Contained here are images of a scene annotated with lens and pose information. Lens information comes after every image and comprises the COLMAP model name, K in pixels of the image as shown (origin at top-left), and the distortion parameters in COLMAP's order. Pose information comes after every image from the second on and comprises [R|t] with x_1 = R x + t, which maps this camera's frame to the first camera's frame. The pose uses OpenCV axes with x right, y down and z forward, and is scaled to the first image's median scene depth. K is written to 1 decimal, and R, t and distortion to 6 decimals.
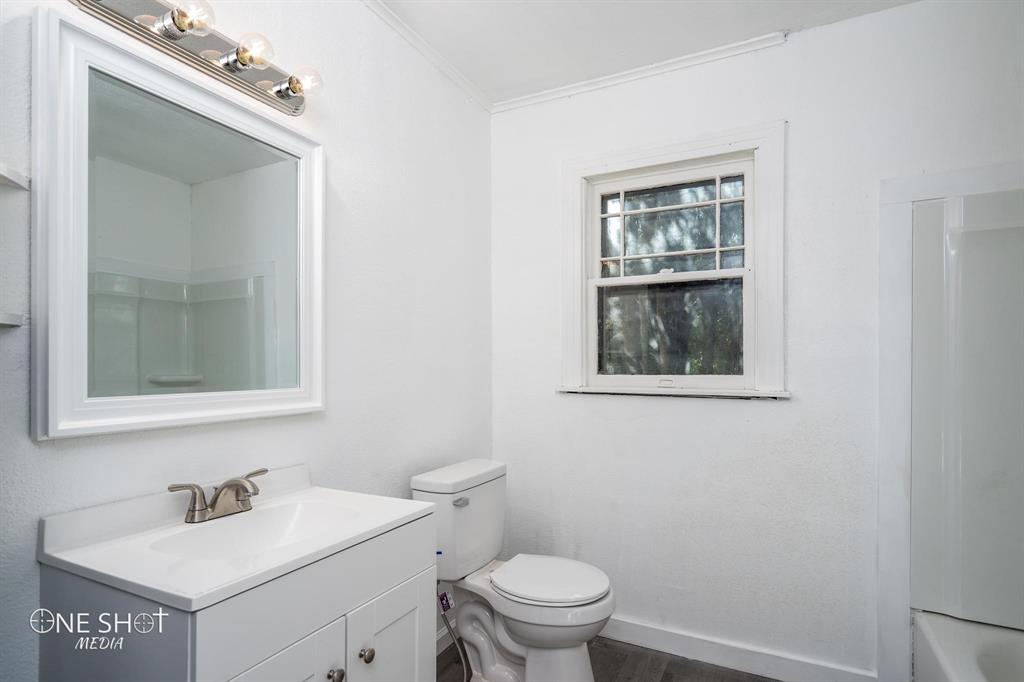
lens RADIAL K [[526.3, 0, 513.6], [0, 526.3, 343.9], [0, 0, 1]] dist [0.002415, 0.000946]
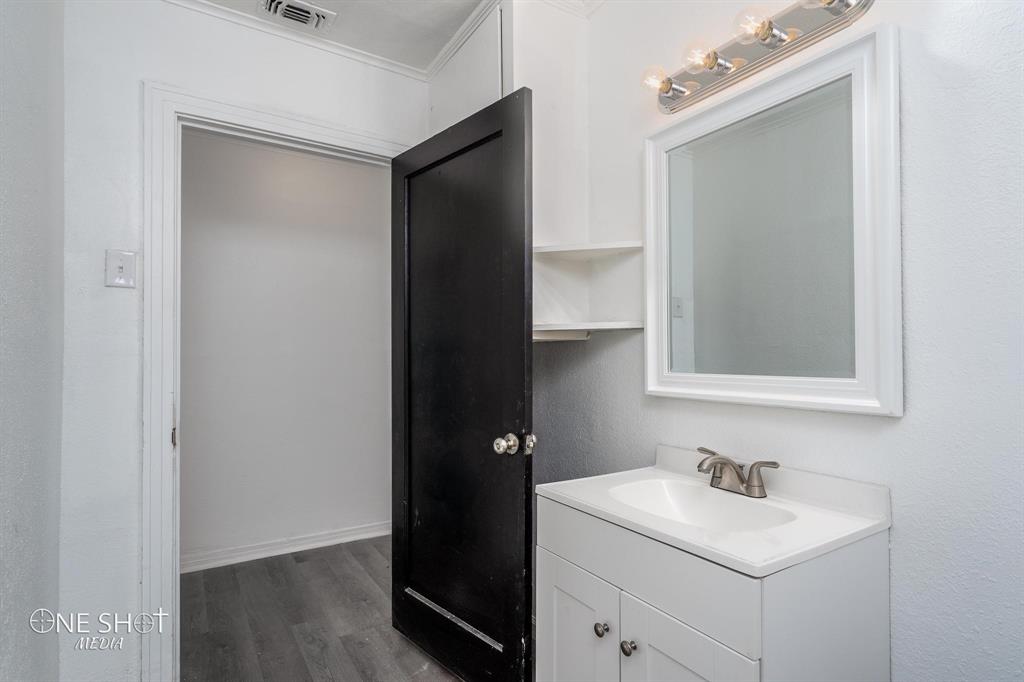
lens RADIAL K [[526.3, 0, 513.6], [0, 526.3, 343.9], [0, 0, 1]] dist [0.002415, 0.000946]
pose [[-0.511162, -0.010531, -0.859420, 0.585145], [0.038991, 0.998611, -0.035427, 0.047659], [0.858599, -0.051619, -0.510042, 1.145635]]
